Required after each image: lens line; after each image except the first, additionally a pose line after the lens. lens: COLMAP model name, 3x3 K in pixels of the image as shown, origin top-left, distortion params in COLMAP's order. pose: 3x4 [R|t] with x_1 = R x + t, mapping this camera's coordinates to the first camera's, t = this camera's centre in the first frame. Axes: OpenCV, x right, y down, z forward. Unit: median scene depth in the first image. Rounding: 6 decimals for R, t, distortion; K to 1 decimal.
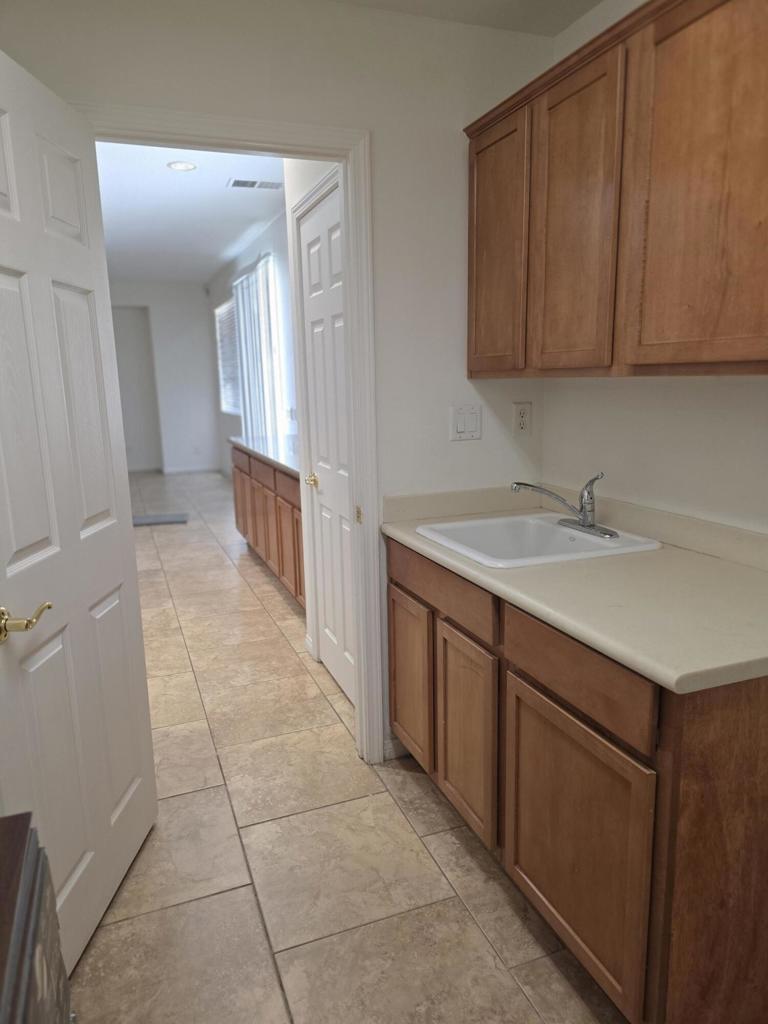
lens RADIAL K [[689.0, 0, 386.1], [0, 689.0, 510.1], [0, 0, 1]] dist [0.058869, -0.045386]
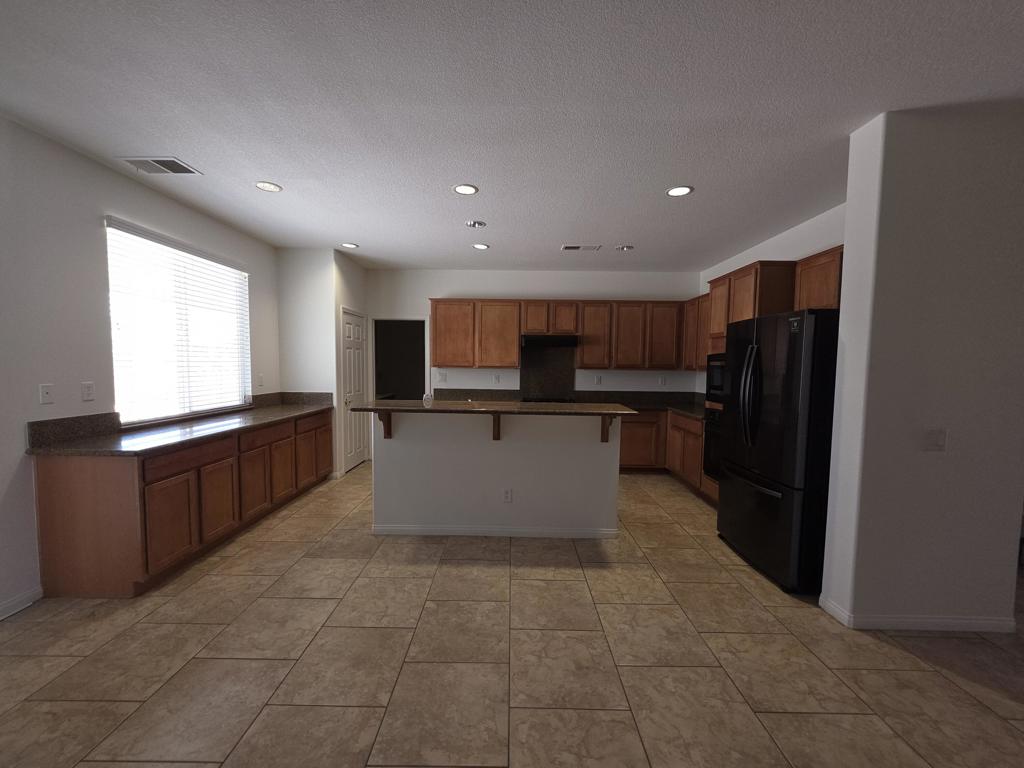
lens RADIAL K [[410.2, 0, 513.8], [0, 410.2, 388.5], [0, 0, 1]] dist [-0.000264, 0.000620]
pose [[-0.930760, -0.011823, 0.365440, -0.493932], [0.078517, 0.969697, 0.231350, -0.155722], [-0.357101, 0.244025, -0.901627, 0.831471]]
